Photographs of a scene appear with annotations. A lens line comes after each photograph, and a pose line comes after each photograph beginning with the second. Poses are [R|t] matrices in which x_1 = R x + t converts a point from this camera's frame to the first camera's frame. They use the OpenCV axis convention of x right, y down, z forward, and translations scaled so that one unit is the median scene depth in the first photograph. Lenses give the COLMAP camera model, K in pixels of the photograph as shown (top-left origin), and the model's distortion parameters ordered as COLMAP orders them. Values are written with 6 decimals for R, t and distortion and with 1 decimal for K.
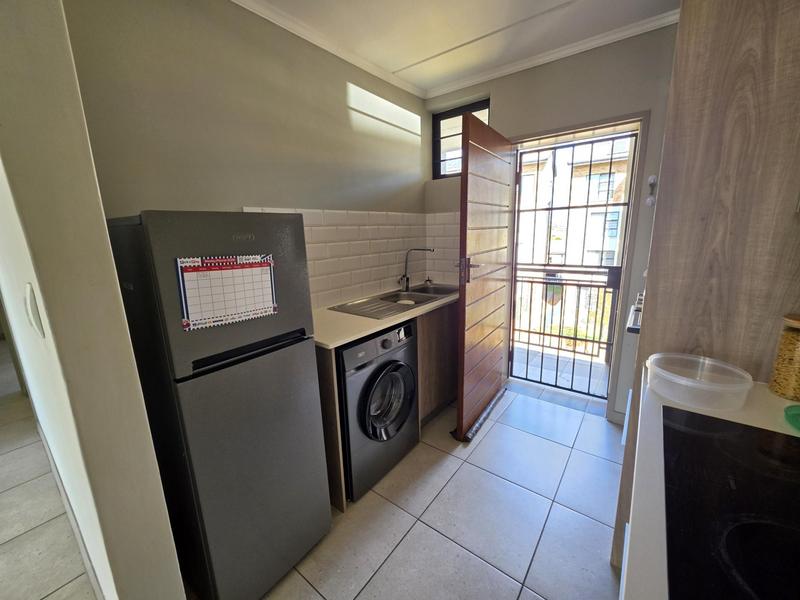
lens RADIAL K [[320.7, 0, 396.9], [0, 320.7, 295.3], [0, 0, 1]] dist [-0.000099, -0.000028]
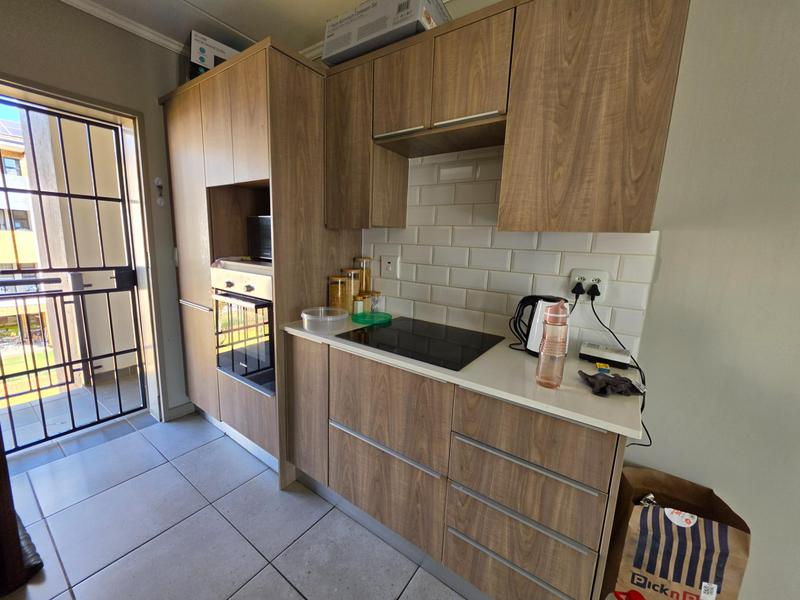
lens RADIAL K [[320.7, 0, 396.4], [0, 320.7, 296.7], [0, 0, 1]] dist [-0.000099, -0.000028]
pose [[-0.021138, -0.152970, 0.988005, -0.221543], [0.162866, 0.974498, 0.154364, -0.016350], [-0.986422, 0.164175, 0.004315, 0.189842]]
